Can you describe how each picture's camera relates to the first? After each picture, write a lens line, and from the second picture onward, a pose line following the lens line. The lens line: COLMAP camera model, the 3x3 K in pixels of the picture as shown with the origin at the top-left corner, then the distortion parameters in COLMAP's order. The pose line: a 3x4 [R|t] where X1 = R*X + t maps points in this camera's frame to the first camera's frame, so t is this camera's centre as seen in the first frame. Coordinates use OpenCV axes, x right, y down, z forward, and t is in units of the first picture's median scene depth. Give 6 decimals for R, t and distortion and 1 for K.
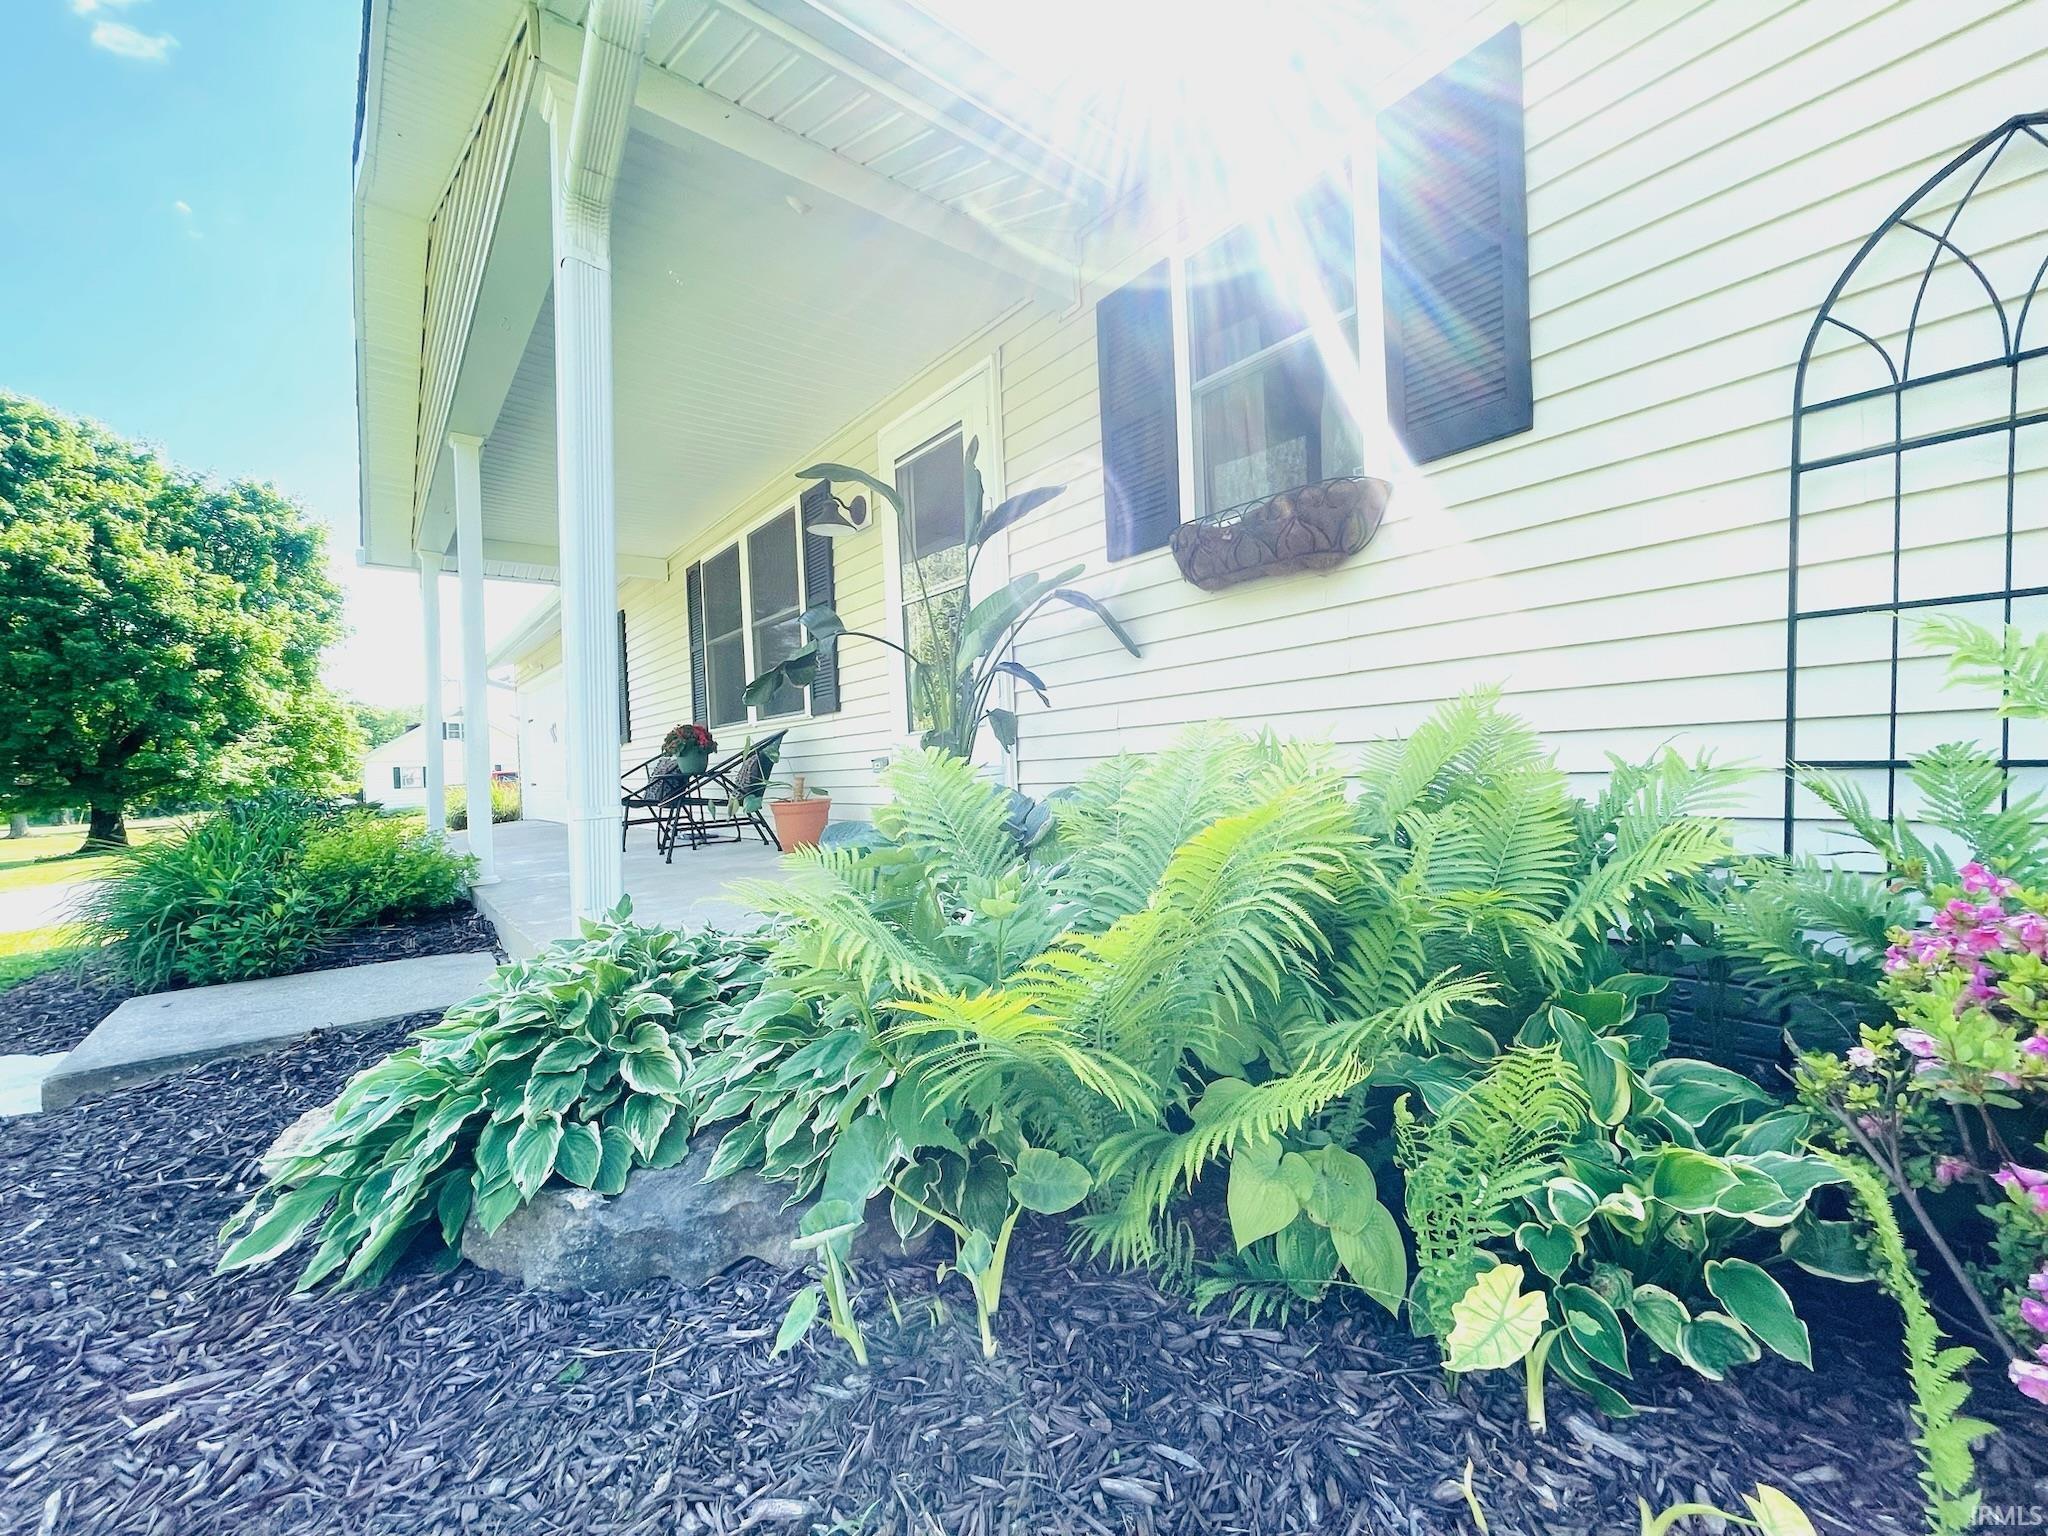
lens RADIAL K [[825.4, 0, 1027.8], [0, 825.4, 775.7], [0, 0, 1]] dist [0.000009, -0.000215]
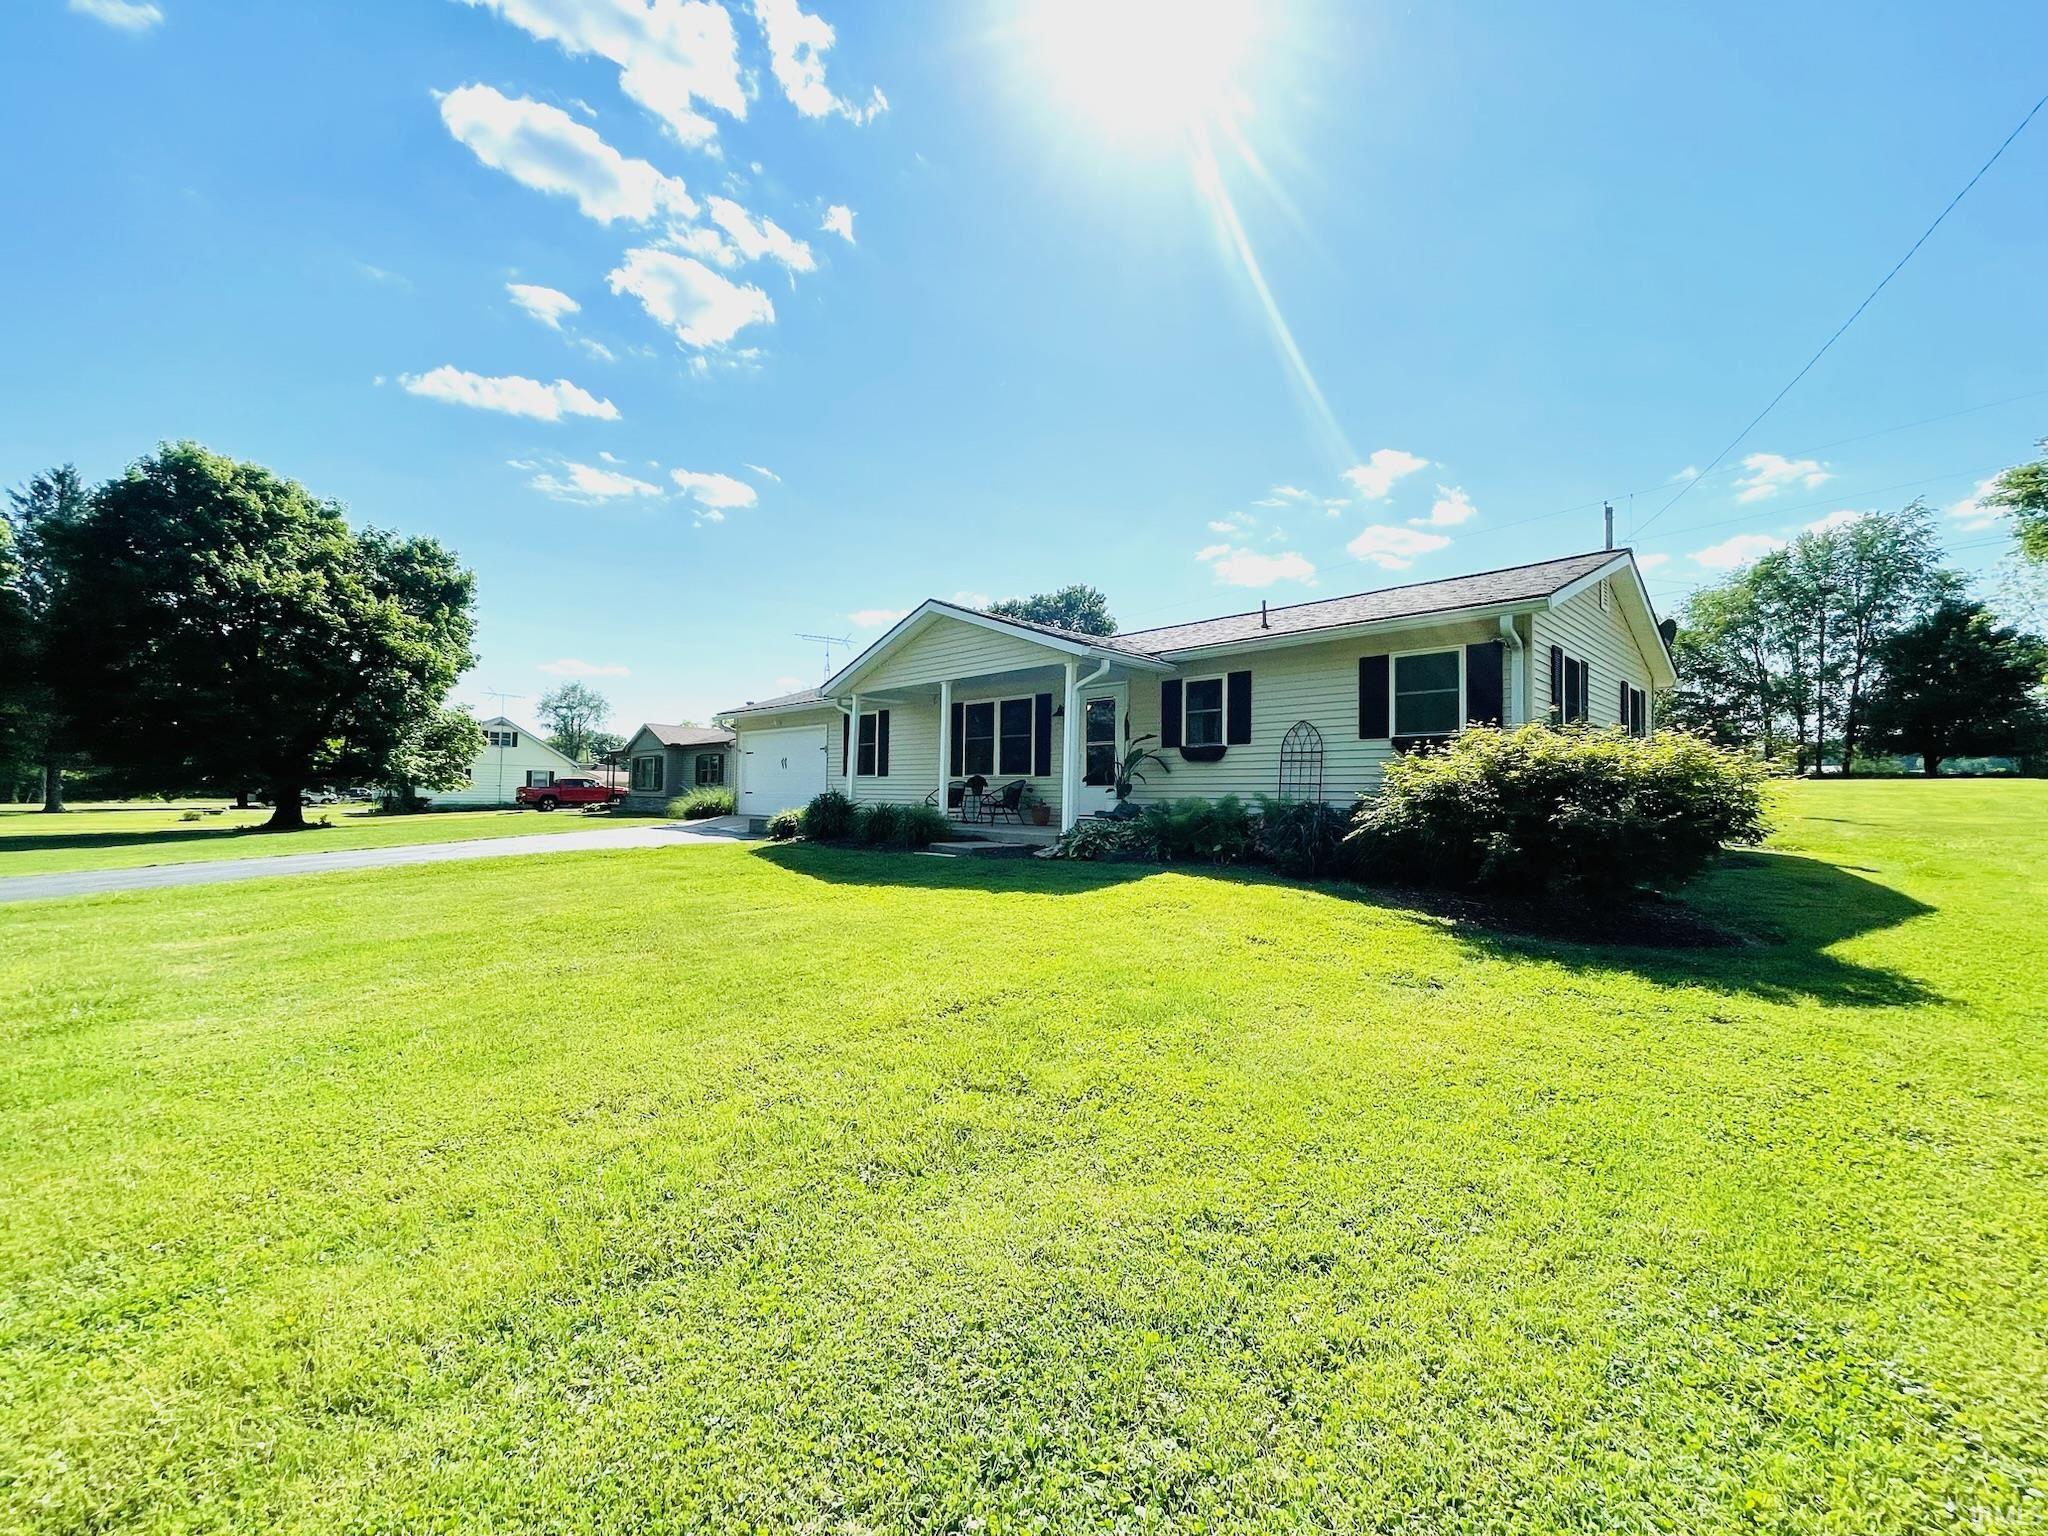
lens RADIAL K [[825.4, 0, 1027.8], [0, 825.4, 775.7], [0, 0, 1]] dist [0.000009, -0.000215]
pose [[0.994862, 0.053067, 0.086215, -0.124608], [-0.050364, 0.998178, -0.033232, 0.004550], [-0.087822, 0.028719, 0.995722, -0.409784]]
